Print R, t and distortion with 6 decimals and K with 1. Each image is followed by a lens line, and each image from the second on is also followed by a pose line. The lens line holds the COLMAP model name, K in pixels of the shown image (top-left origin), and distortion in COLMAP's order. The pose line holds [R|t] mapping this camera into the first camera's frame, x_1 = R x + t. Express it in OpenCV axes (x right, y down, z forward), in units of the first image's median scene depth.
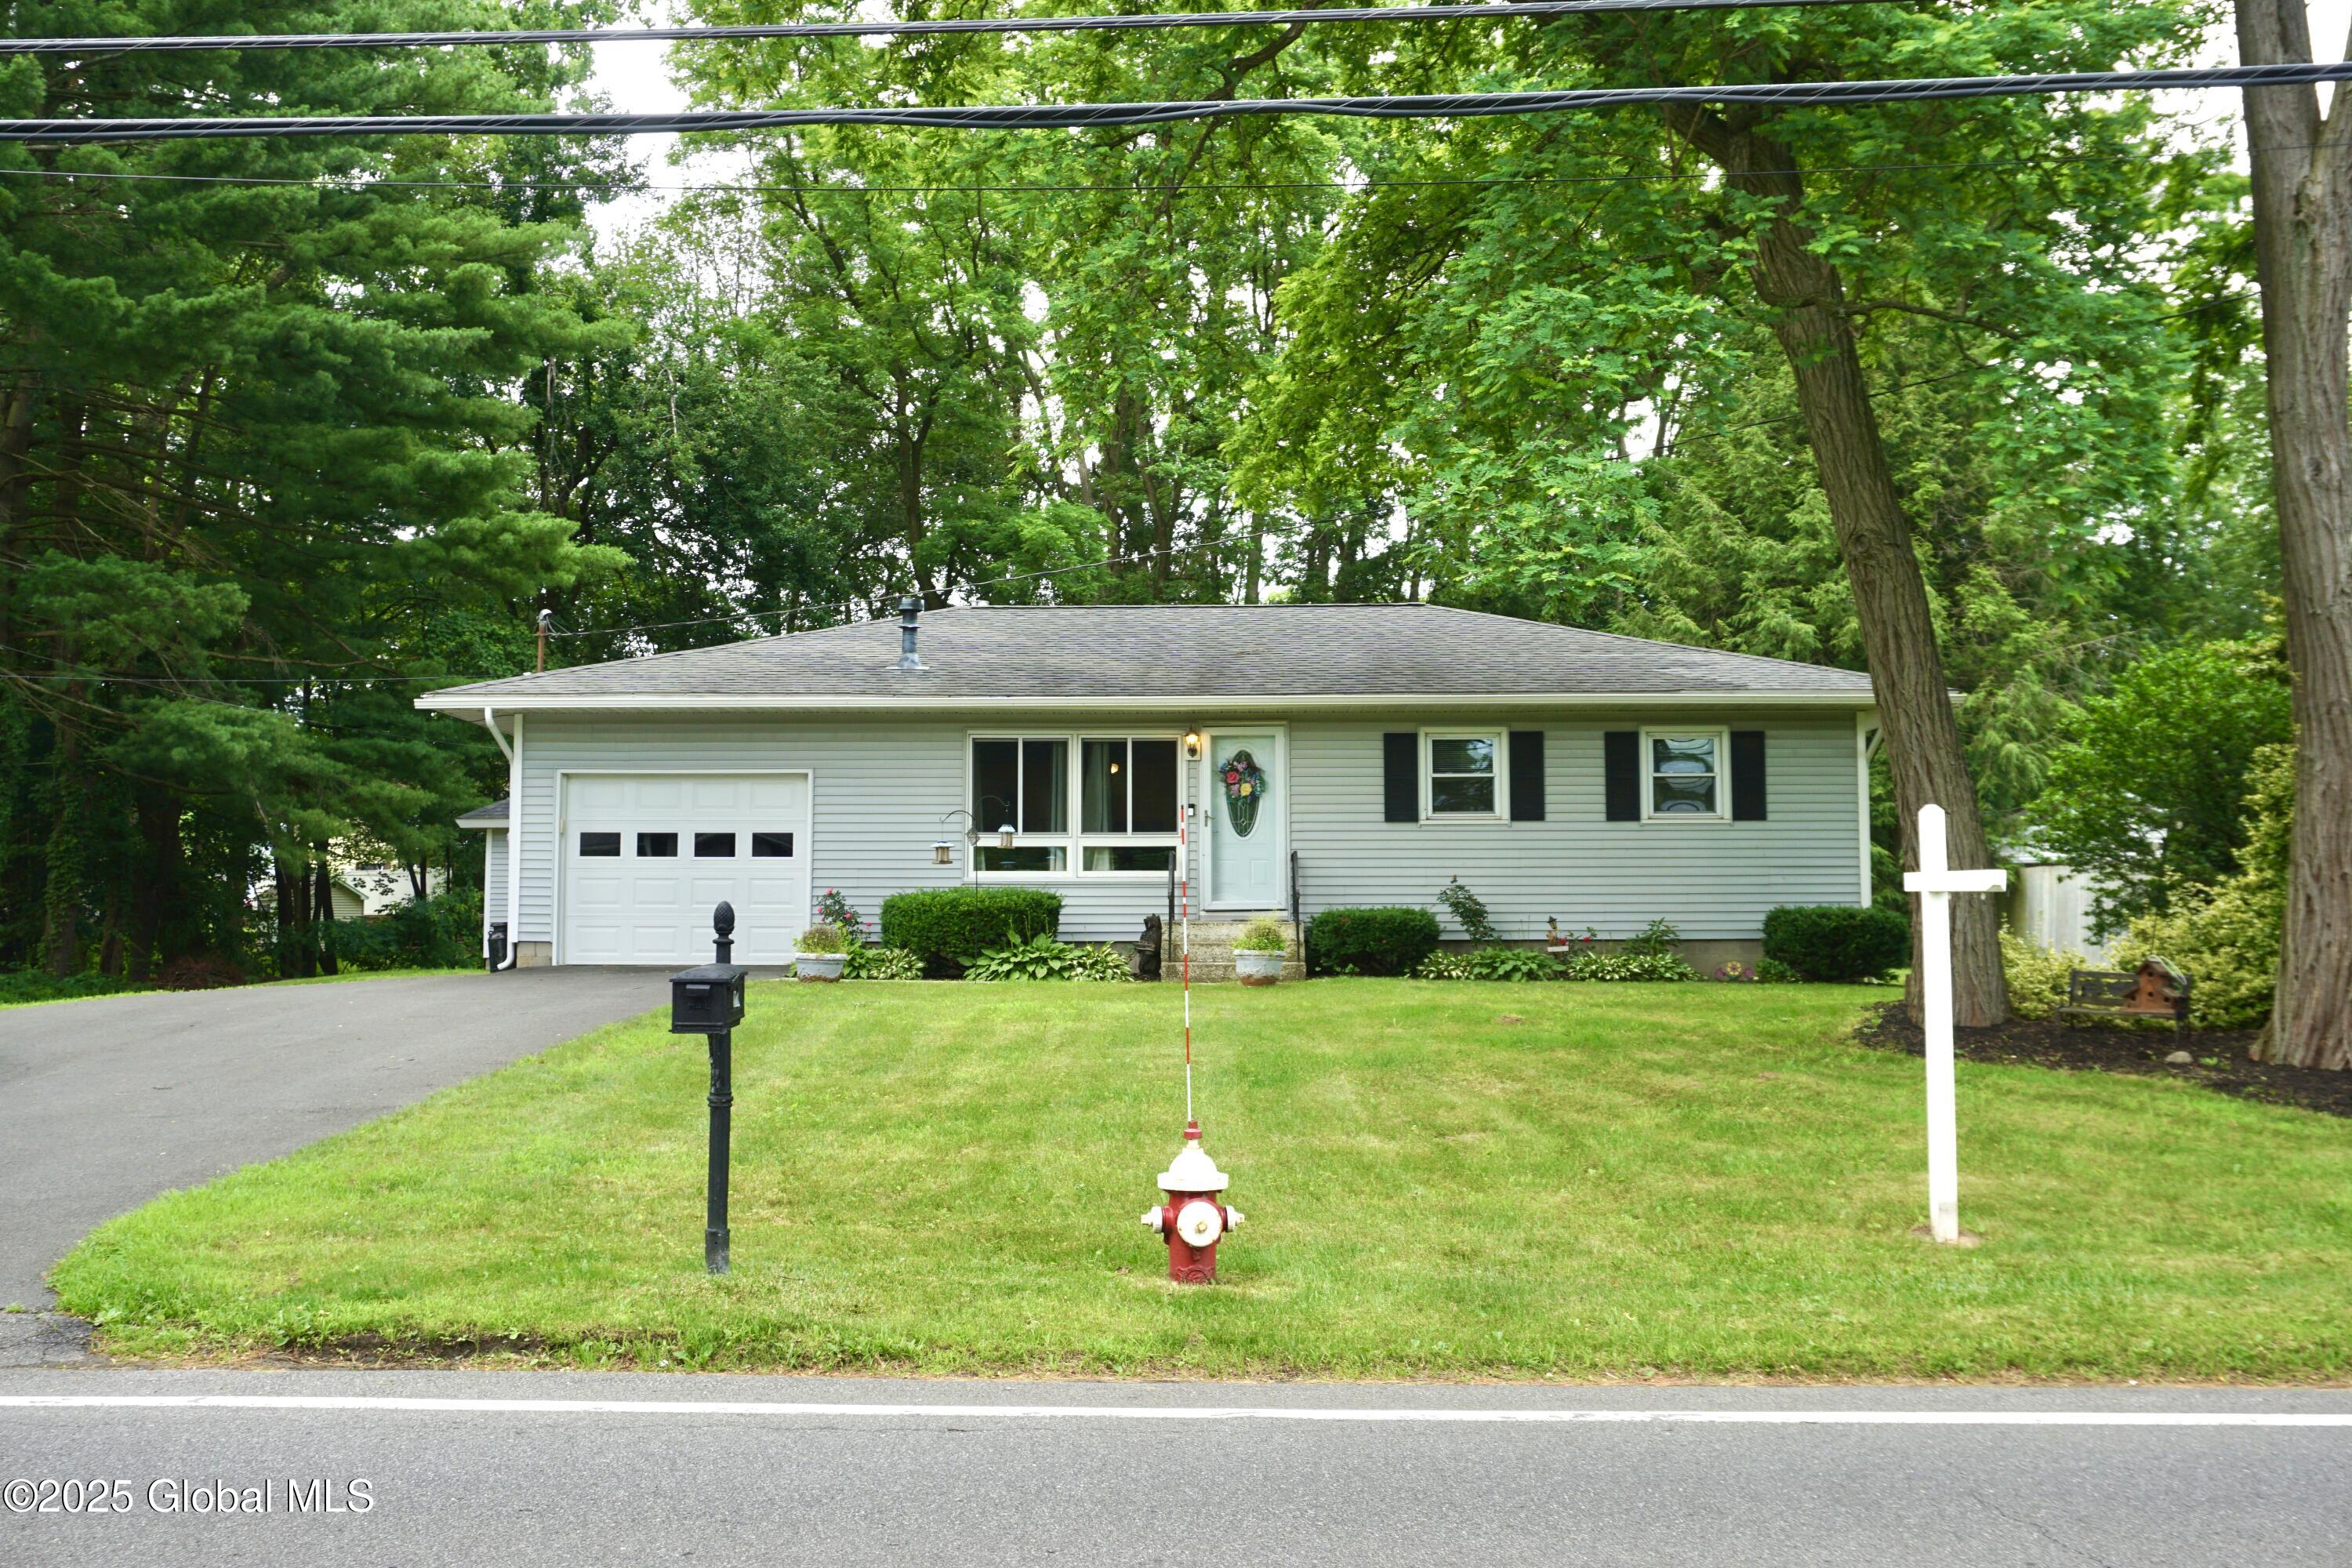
lens RADIAL K [[2338.2, 0, 1161.3], [0, 2338.2, 789.3], [0, 0, 1]] dist [0.000447, 0.000000]
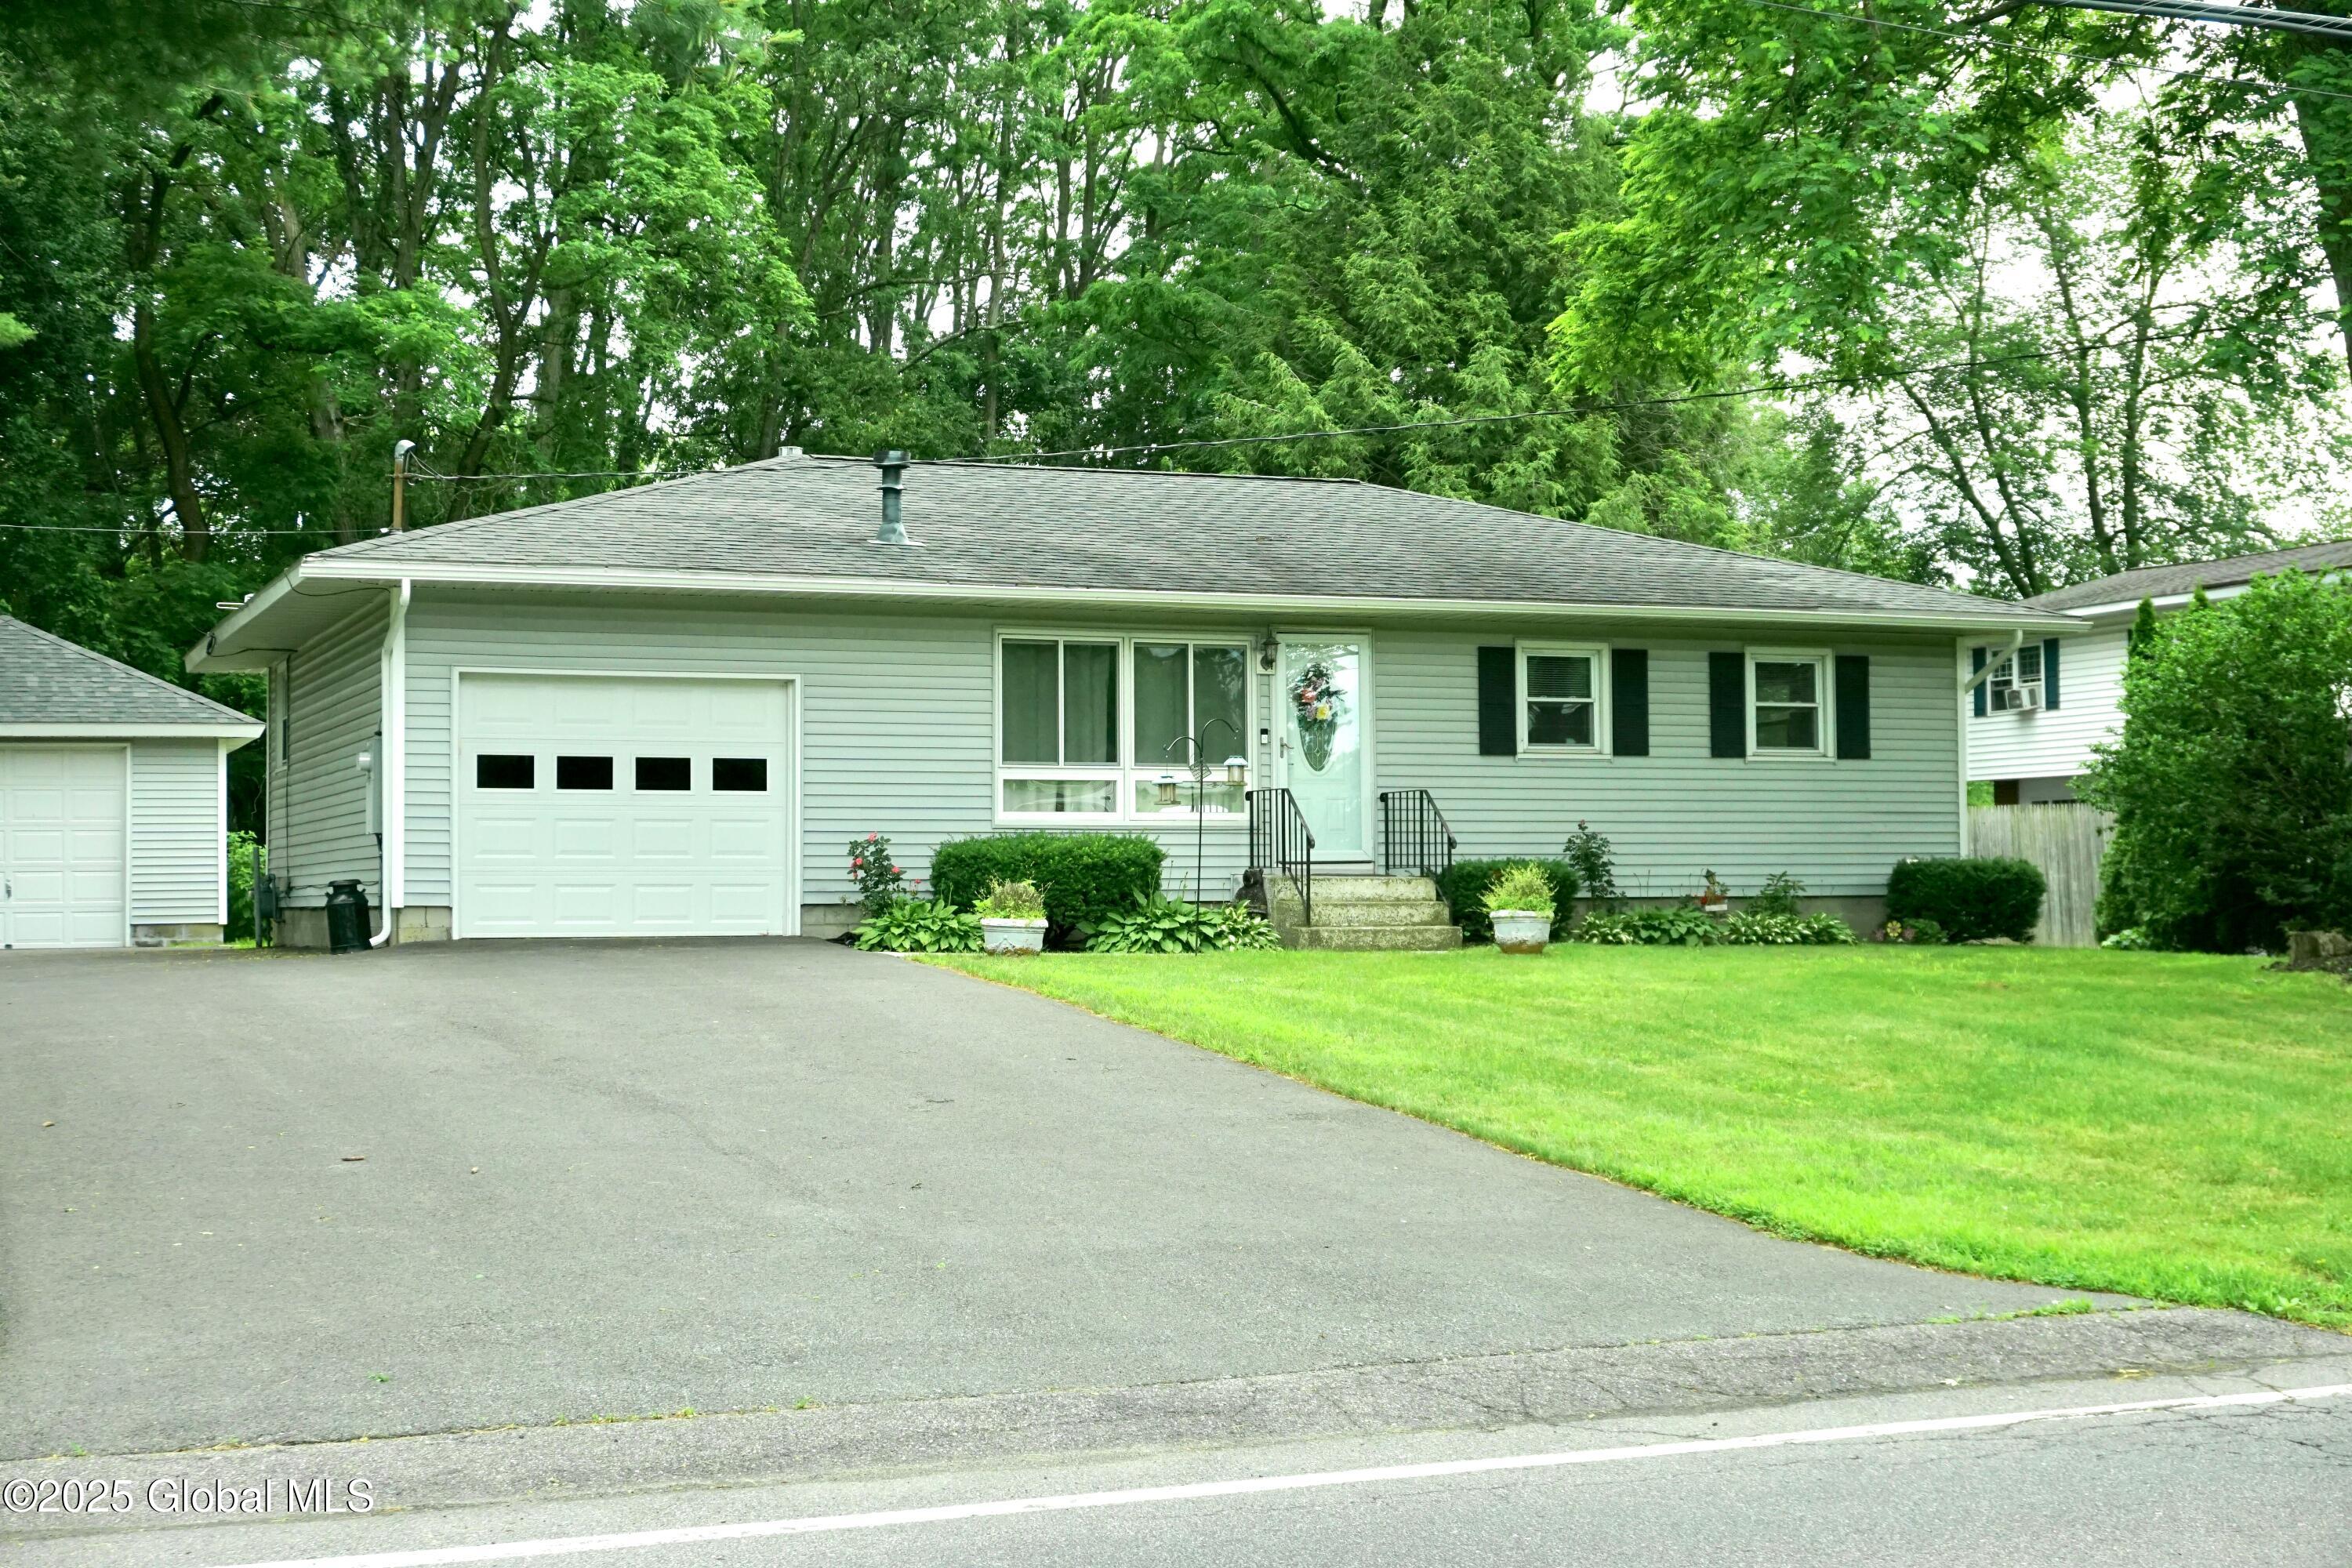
lens RADIAL K [[3287.5, 0, 1186.1], [0, 3287.5, 787.3], [0, 0, 1]] dist [0.006872, 0.000000]
pose [[0.915324, 0.008915, 0.402619, -0.462839], [-0.020517, 0.999489, 0.024513, -0.000877], [-0.402195, -0.030698, 0.915039, -0.015236]]
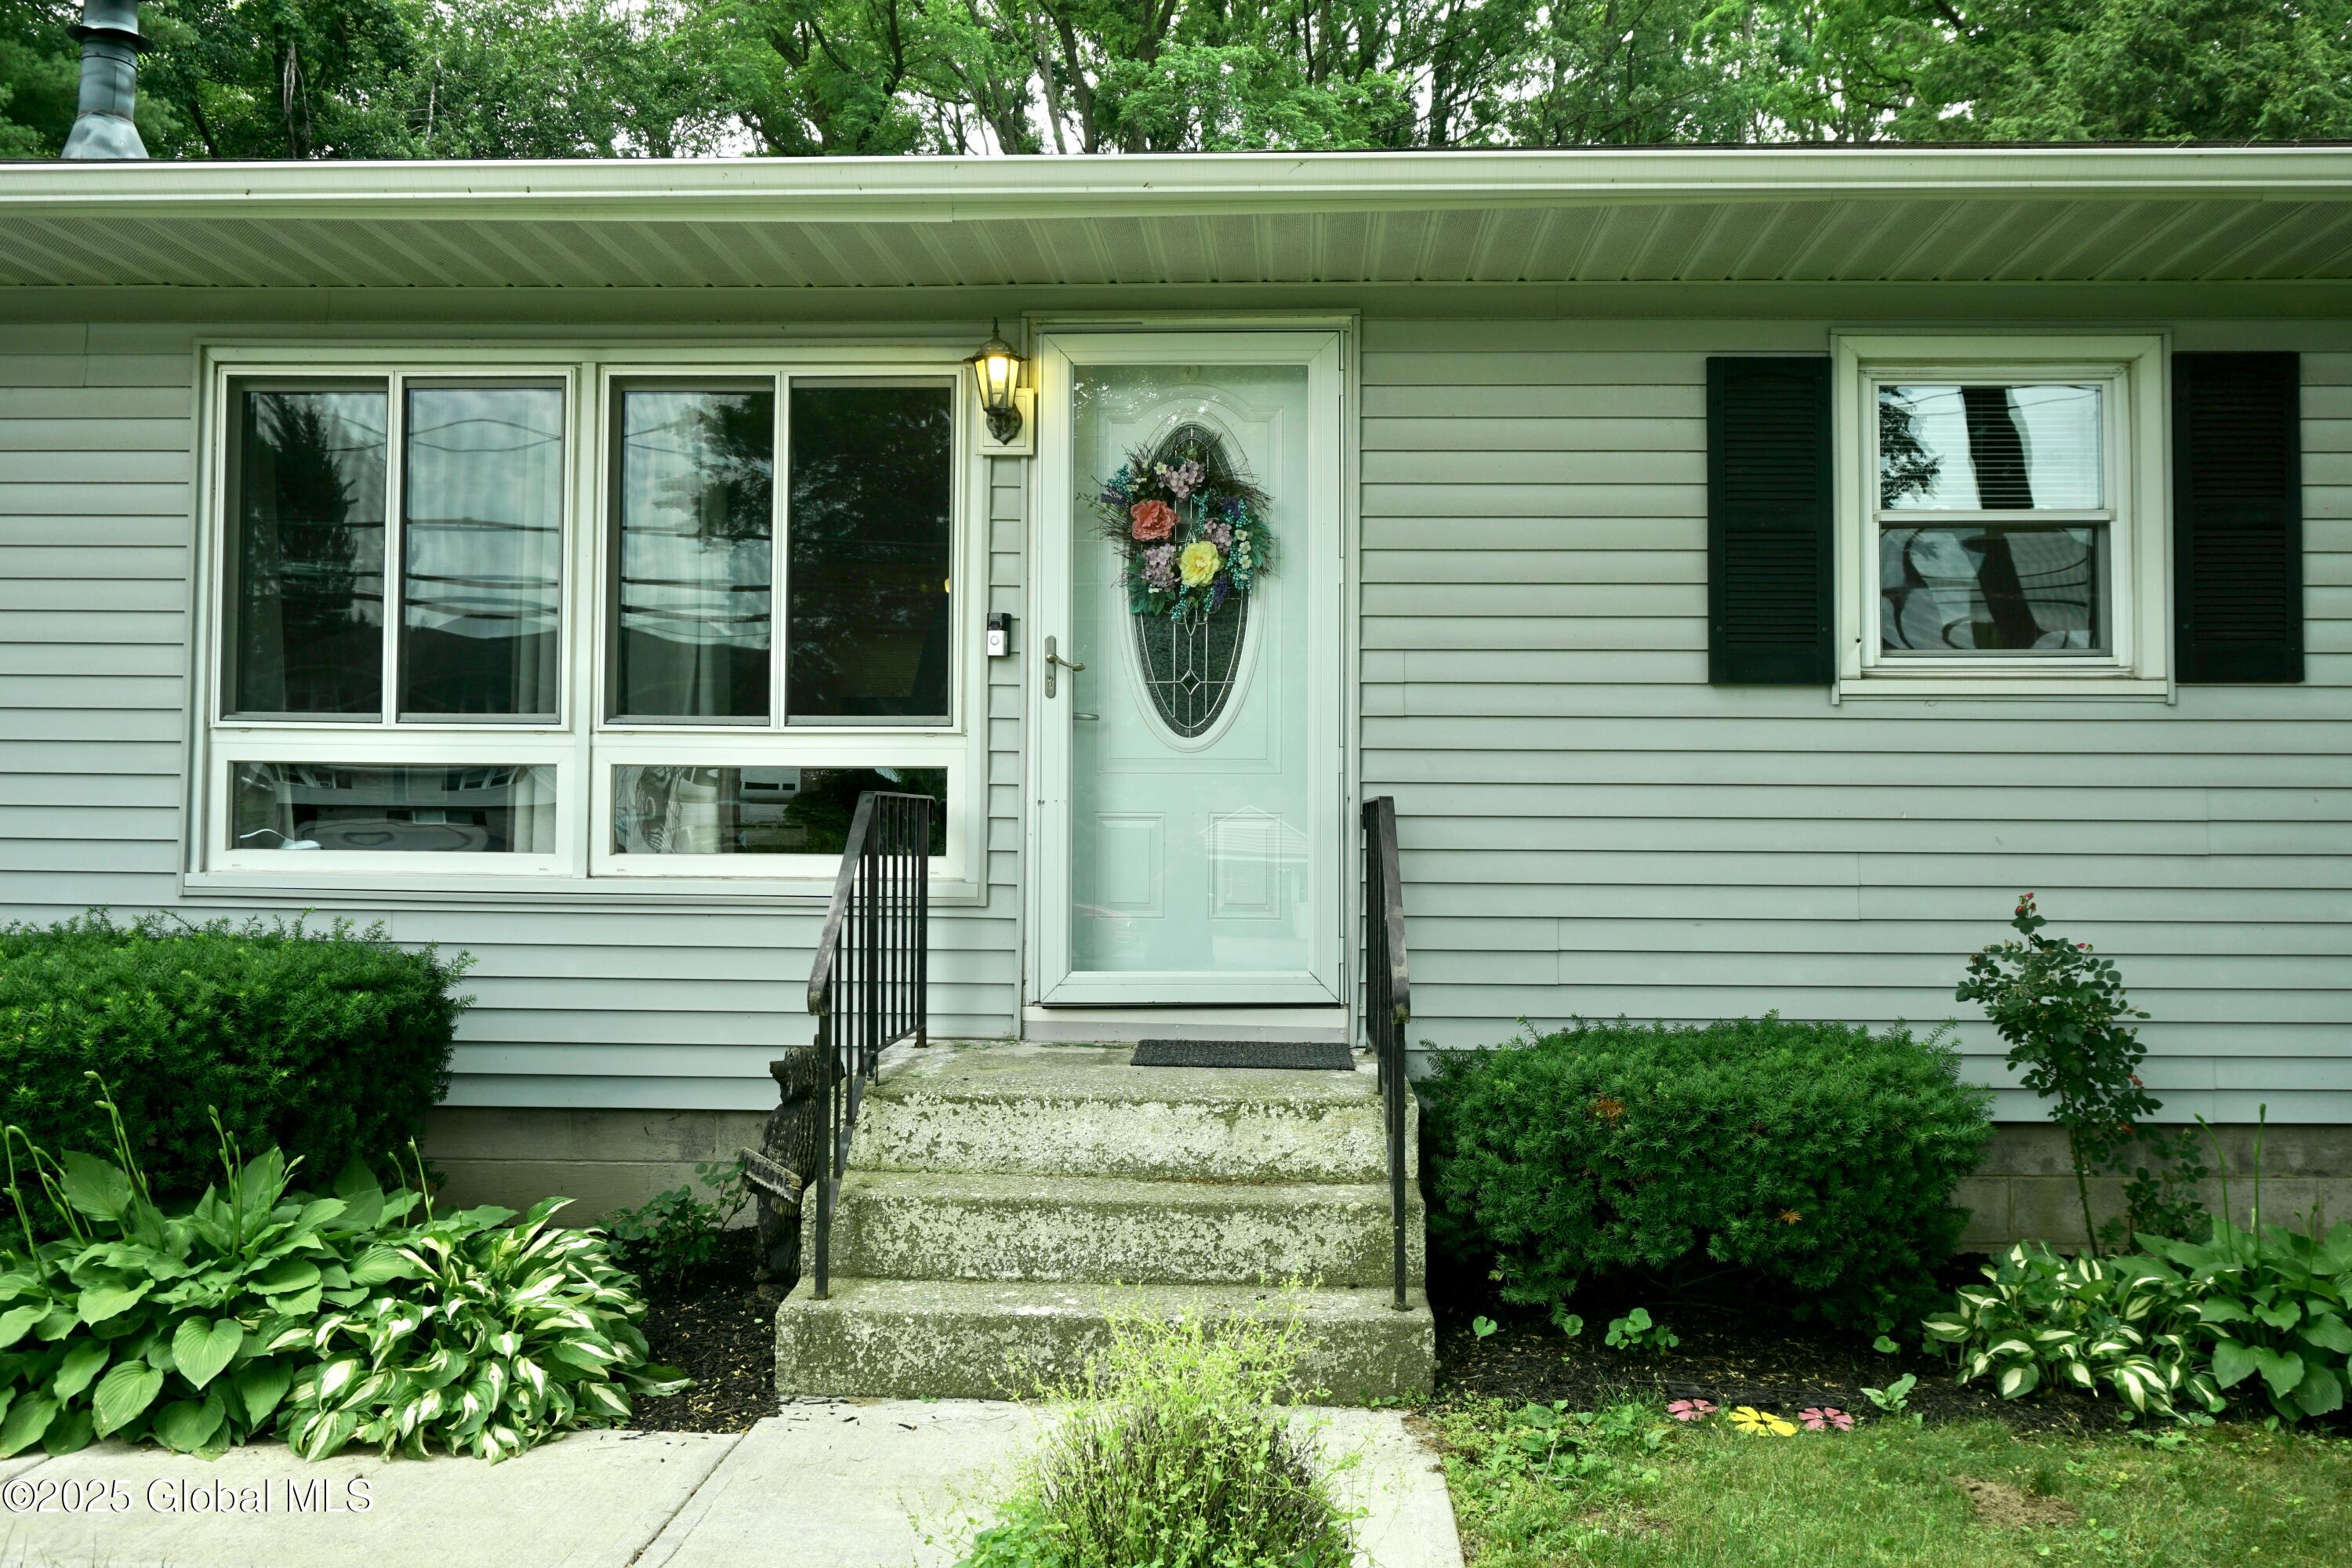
lens RADIAL K [[1956.9, 0, 1185.9], [0, 1956.9, 783.6], [0, 0, 1]] dist [-0.027118, 0.006574]
pose [[0.999800, 0.006964, -0.018738, 0.039206], [-0.006046, 0.998797, 0.048653, 0.014773], [0.019055, -0.048530, 0.998640, 0.771091]]
